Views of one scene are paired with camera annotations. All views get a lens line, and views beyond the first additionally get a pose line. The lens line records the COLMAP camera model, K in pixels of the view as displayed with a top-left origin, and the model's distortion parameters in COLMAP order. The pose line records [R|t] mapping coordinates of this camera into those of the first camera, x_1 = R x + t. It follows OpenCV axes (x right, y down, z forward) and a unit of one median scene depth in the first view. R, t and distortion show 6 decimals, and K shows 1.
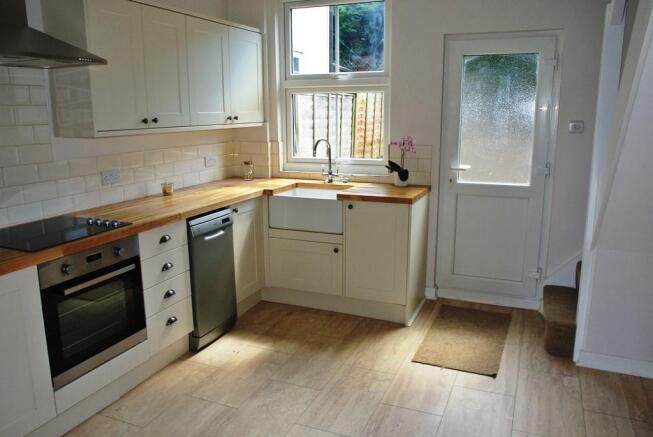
lens RADIAL K [[510.8, 0, 323.0], [0, 510.8, 221.7], [0, 0, 1]] dist [-0.078758, 0.008907]
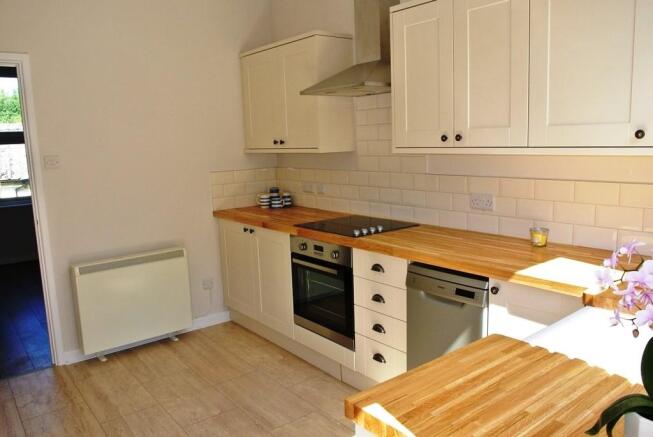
lens RADIAL K [[510.8, 0, 324.5], [0, 510.8, 214.7], [0, 0, 1]] dist [-0.078758, 0.008907]
pose [[-0.474506, 0.162325, -0.865156, 0.547081], [-0.144974, 0.955017, 0.258698, -0.300649], [0.868232, 0.248179, -0.429628, 1.370478]]
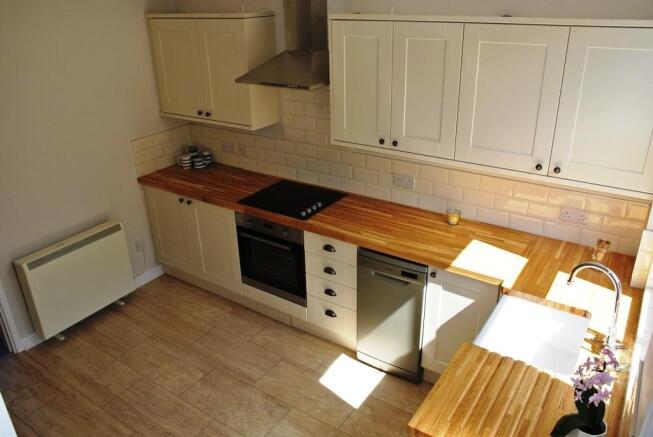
lens RADIAL K [[510.8, 0, 327.9], [0, 510.8, 216.7], [0, 0, 1]] dist [-0.078758, 0.008907]
pose [[-0.182890, 0.417532, -0.890066, 0.702739], [-0.184223, 0.874745, 0.448199, -0.563627], [0.965719, 0.245942, -0.083063, 1.142822]]
